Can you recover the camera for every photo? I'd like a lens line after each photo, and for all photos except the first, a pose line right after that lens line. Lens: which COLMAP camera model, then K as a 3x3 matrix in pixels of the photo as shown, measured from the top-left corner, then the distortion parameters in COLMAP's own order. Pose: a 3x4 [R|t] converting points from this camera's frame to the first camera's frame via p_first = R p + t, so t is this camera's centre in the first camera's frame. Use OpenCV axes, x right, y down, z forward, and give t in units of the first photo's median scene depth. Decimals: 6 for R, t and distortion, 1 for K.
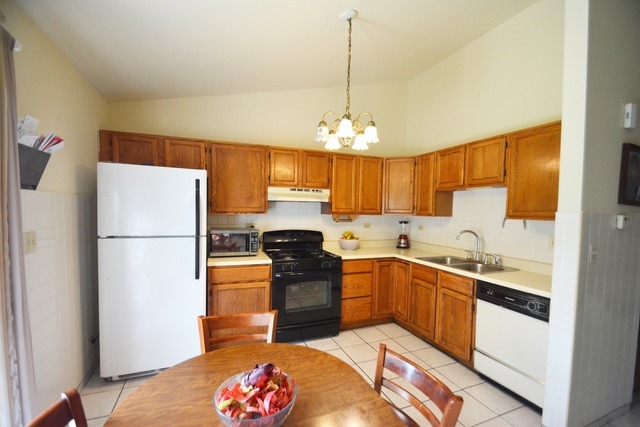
lens RADIAL K [[279.5, 0, 322.7], [0, 279.5, 224.6], [0, 0, 1]] dist [0.017338, -0.017153]
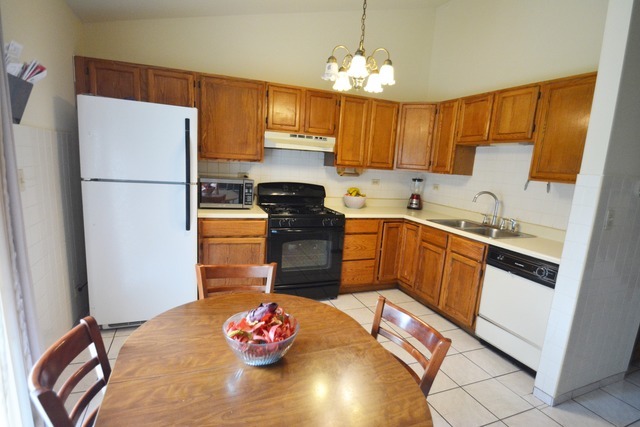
lens RADIAL K [[329.8, 0, 323.6], [0, 329.8, 226.0], [0, 0, 1]] dist [-0.000431, -0.016363]
pose [[0.998945, 0.045476, 0.006376, -0.007544], [-0.045921, 0.989546, 0.136710, 0.010393], [-0.000092, -0.136858, 0.990591, -0.068105]]
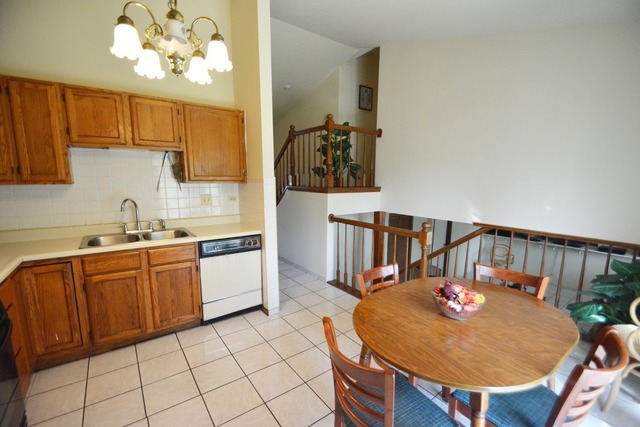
lens RADIAL K [[279.5, 0, 322.7], [0, 279.5, 224.6], [0, 0, 1]] dist [0.017338, -0.017153]
pose [[-0.247159, -0.180869, 0.951945, -0.517708], [0.035069, 0.980111, 0.195326, -0.054846], [-0.968340, 0.081661, -0.235900, 0.715338]]
